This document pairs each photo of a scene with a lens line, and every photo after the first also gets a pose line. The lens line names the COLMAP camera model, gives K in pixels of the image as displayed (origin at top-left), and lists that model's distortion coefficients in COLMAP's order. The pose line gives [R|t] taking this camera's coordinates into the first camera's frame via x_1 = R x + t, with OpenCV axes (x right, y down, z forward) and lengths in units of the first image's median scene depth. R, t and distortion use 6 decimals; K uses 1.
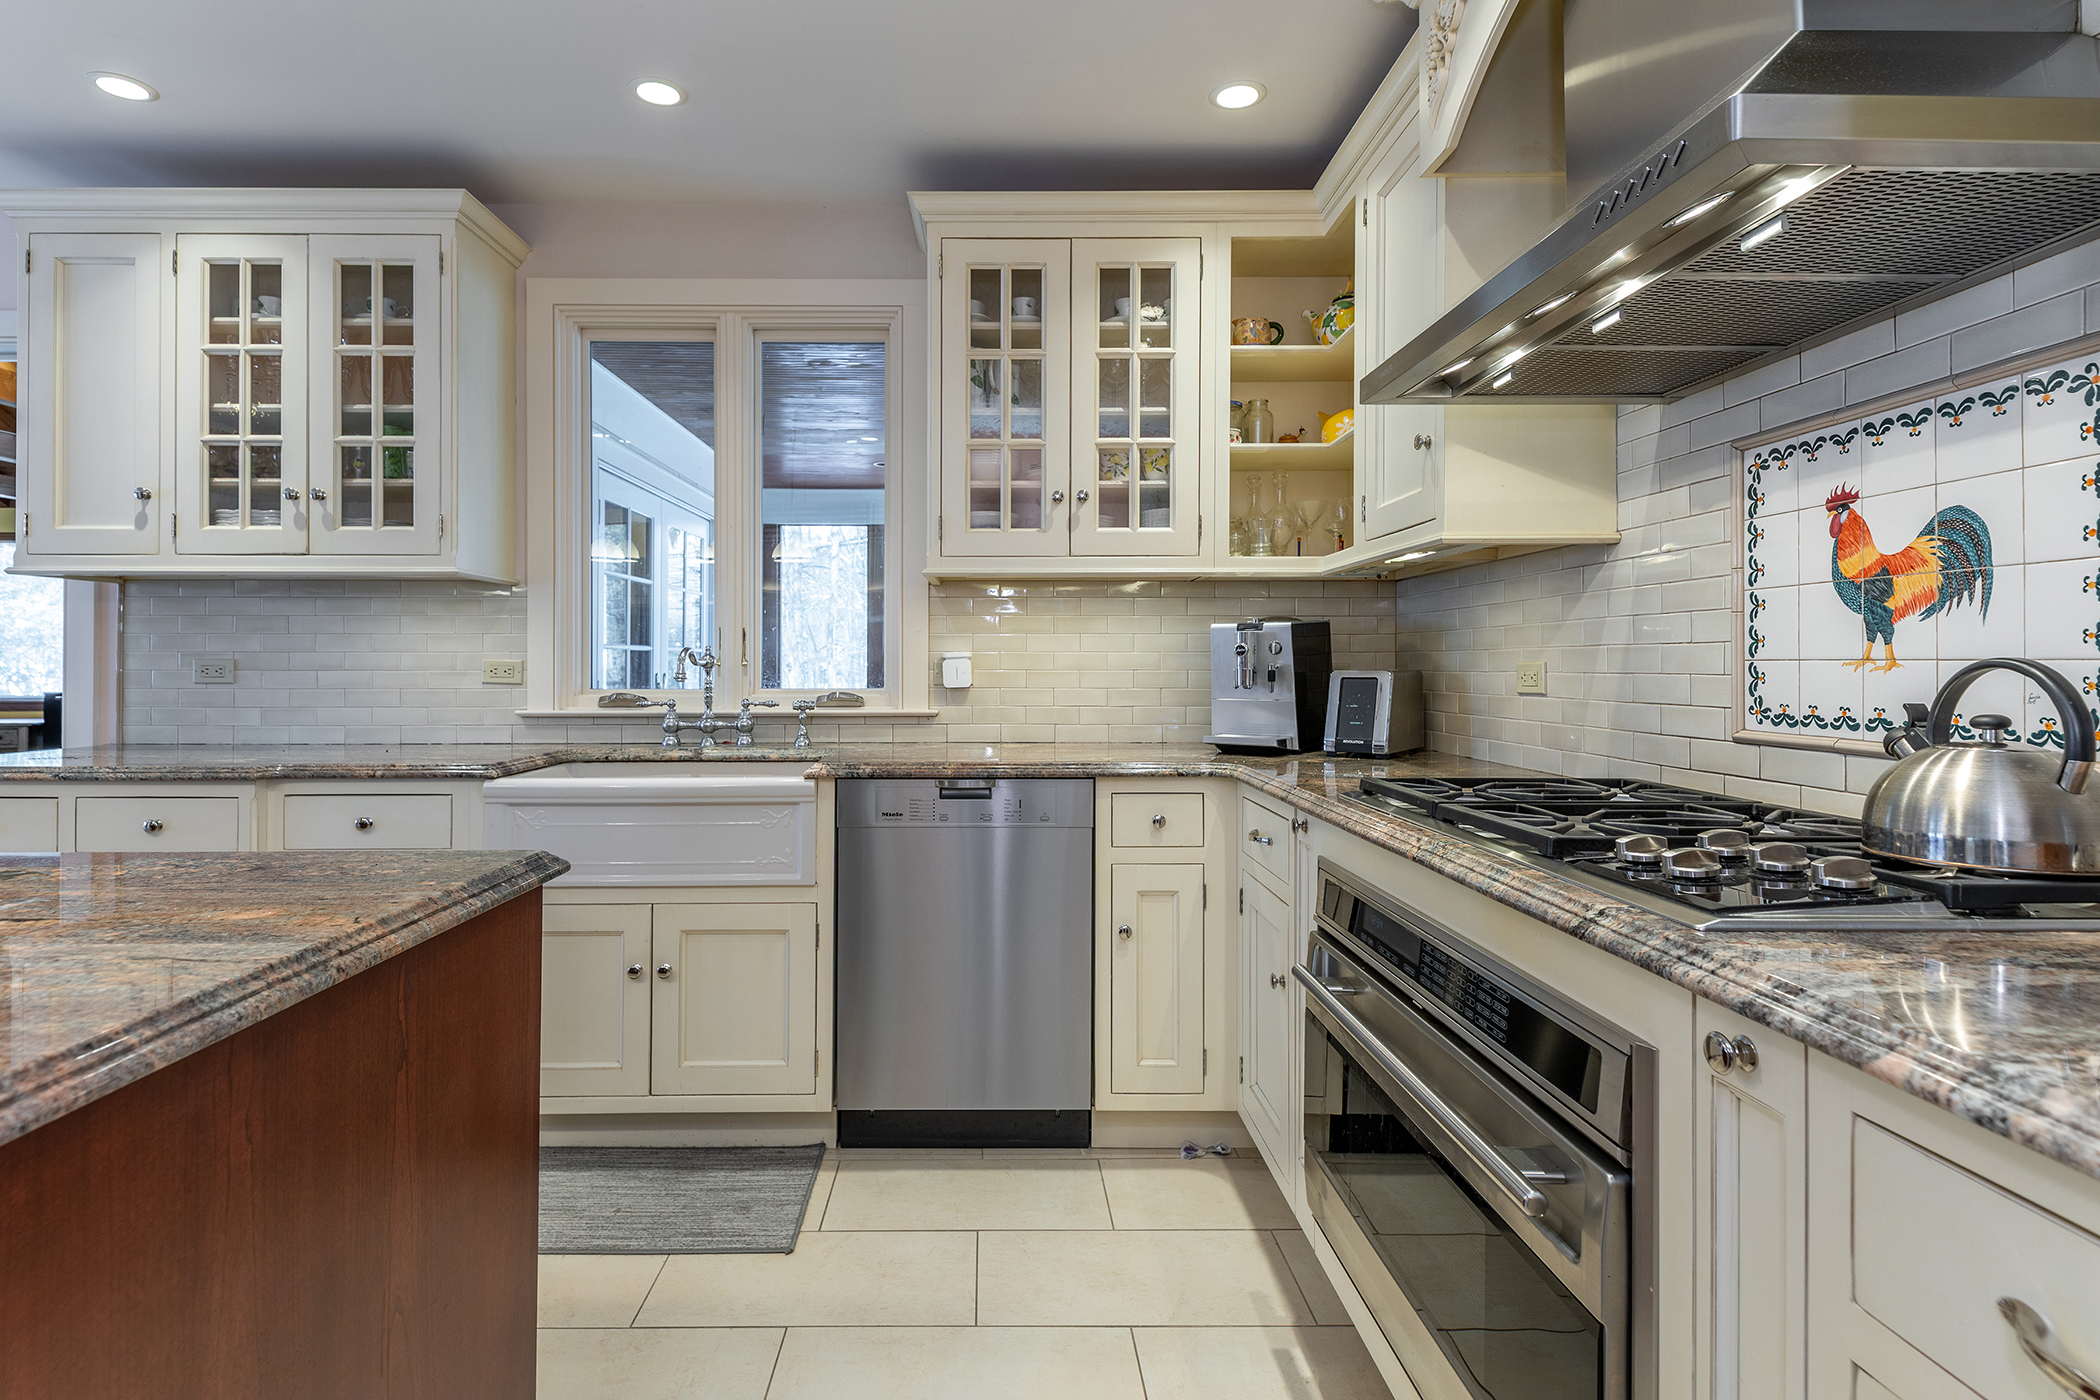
lens RADIAL K [[1042.4, 0, 1014.5], [0, 1042.4, 659.7], [0, 0, 1]] dist [0.008936, -0.007073]
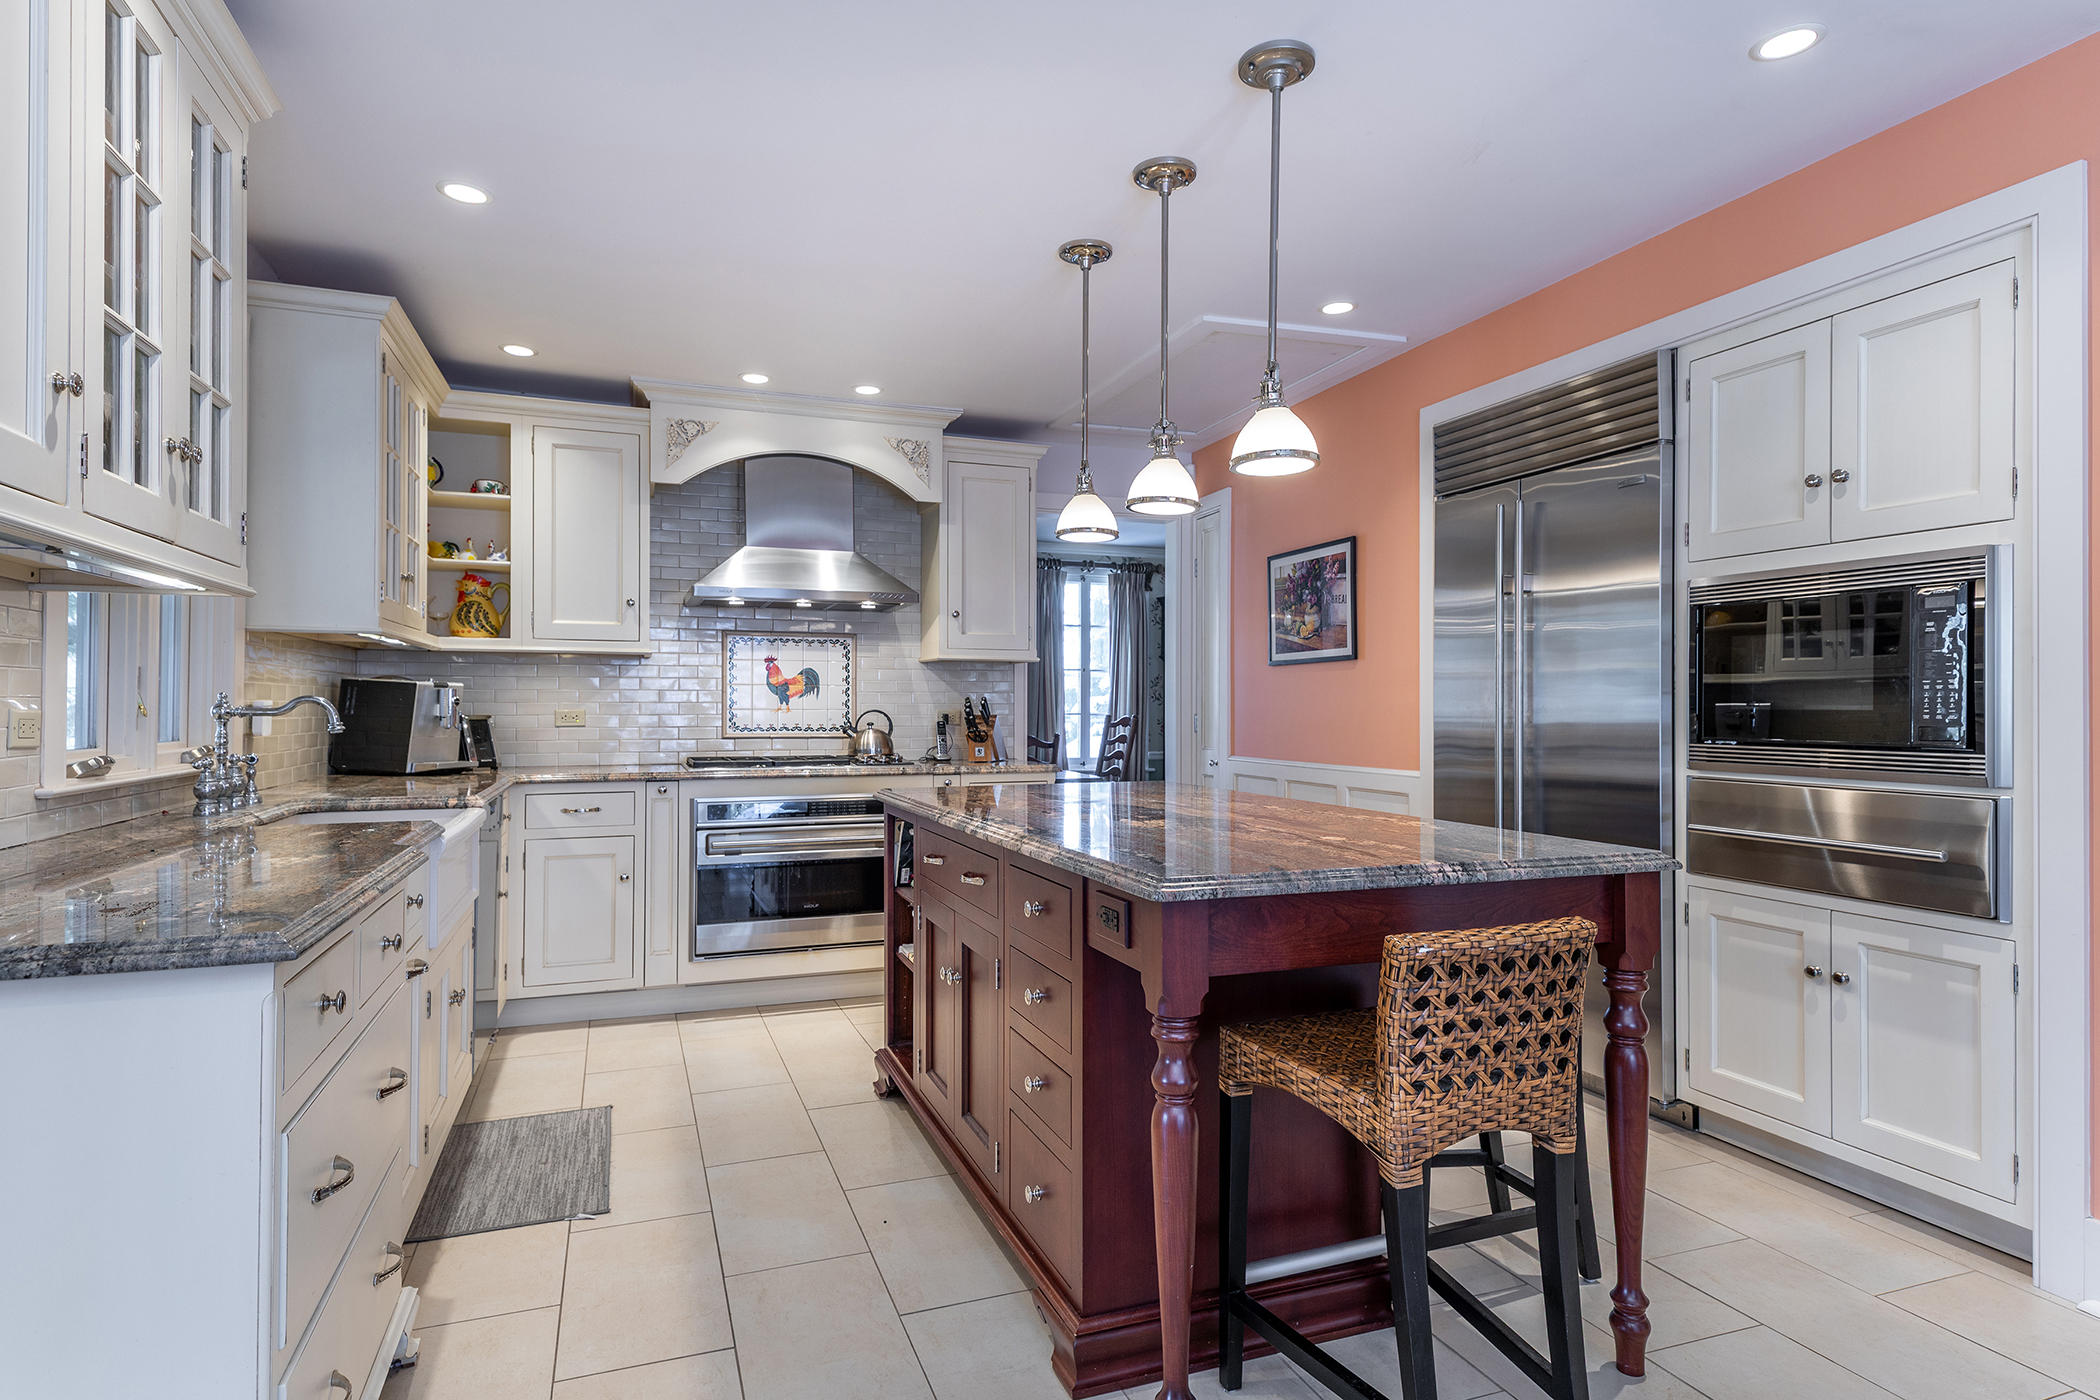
lens RADIAL K [[1113.6, 0, 1049.1], [0, 1113.6, 700.8], [0, 0, 1]] dist [0.016045, -0.004367]
pose [[-0.334282, 0.003029, 0.942468, -2.779385], [-0.006264, 0.999966, -0.005435, -0.013055], [-0.942452, -0.007721, -0.334251, 1.362198]]
